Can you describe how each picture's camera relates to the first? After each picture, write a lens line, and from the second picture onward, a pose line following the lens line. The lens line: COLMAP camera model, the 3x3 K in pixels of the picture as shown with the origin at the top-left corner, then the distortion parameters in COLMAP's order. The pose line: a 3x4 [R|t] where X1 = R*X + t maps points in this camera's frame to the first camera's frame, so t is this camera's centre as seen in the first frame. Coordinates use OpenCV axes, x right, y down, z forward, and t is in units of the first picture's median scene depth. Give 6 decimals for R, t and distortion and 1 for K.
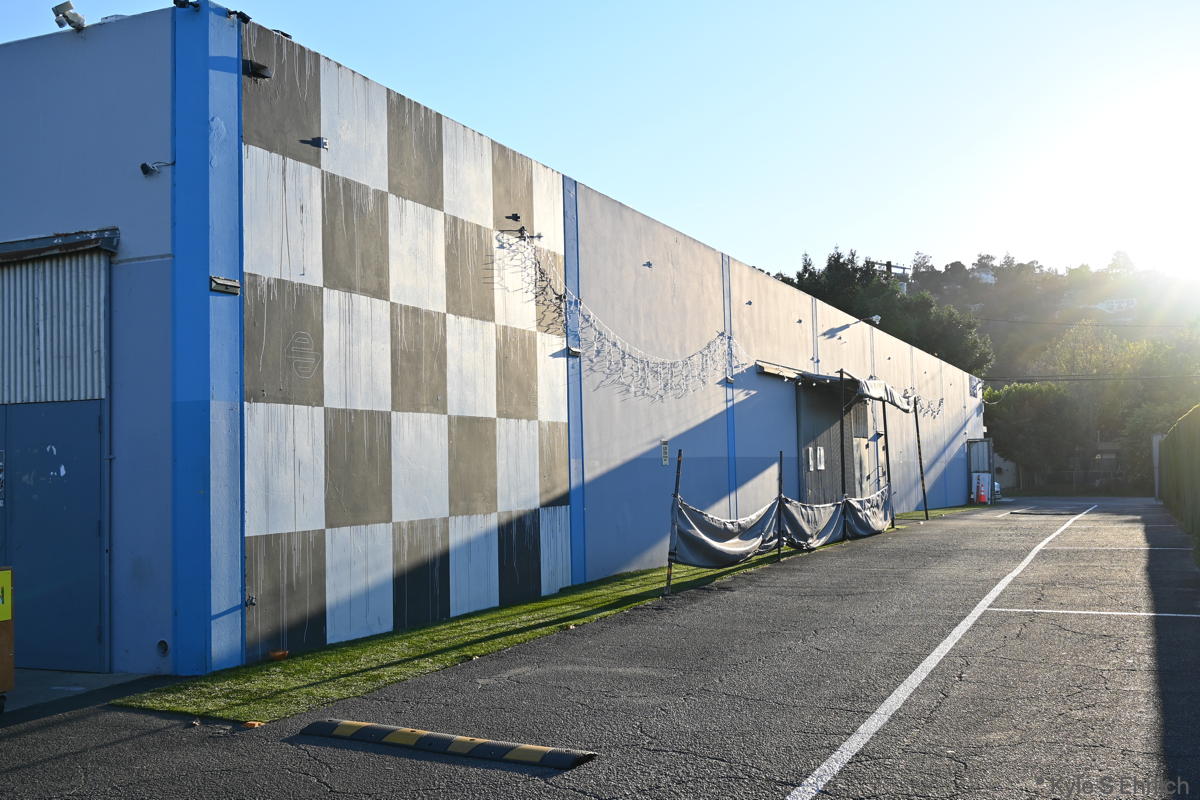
lens RADIAL K [[1221.3, 0, 592.3], [0, 1221.3, 410.0], [0, 0, 1]] dist [-0.013190, 0.000000]
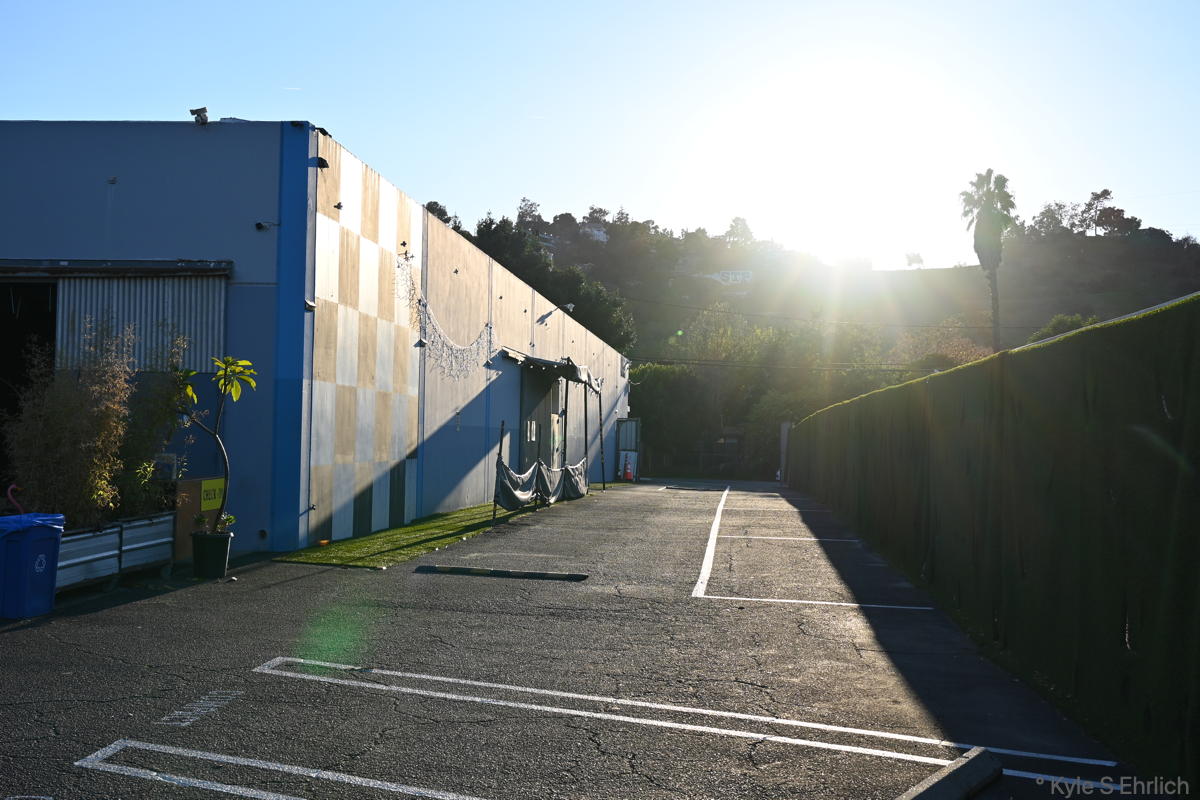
lens RADIAL K [[1478.4, 0, 603.0], [0, 1478.4, 400.7], [0, 0, 1]] dist [0.011125, 0.000000]
pose [[0.945891, 0.048160, 0.320890, -0.201815], [-0.054652, 0.998442, 0.011249, -0.008023], [-0.319849, -0.028177, 0.947050, -0.340811]]
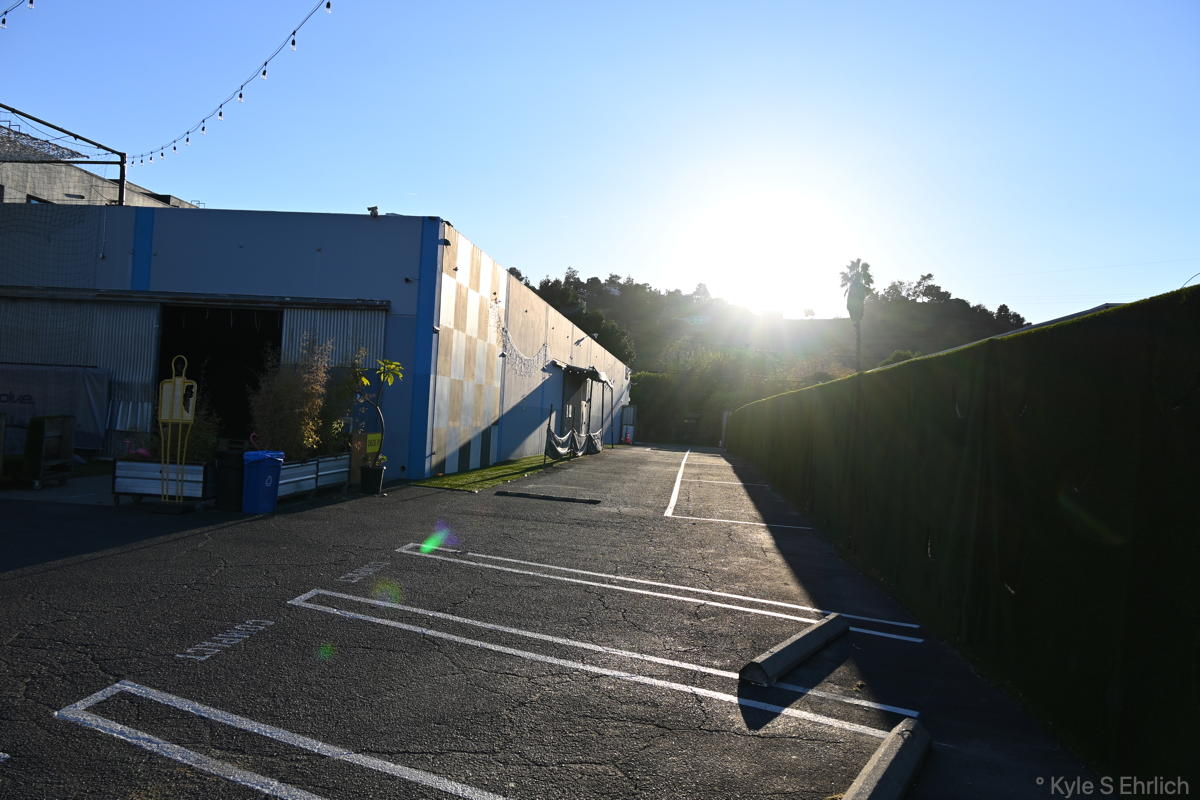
lens RADIAL K [[913.3, 0, 599.0], [0, 913.3, 396.8], [0, 0, 1]] dist [0.027149, -0.053974]
pose [[0.948708, 0.079679, 0.305949, -0.203406], [-0.088794, 0.995922, 0.015968, -0.008235], [-0.303429, -0.042315, 0.951914, -0.345378]]
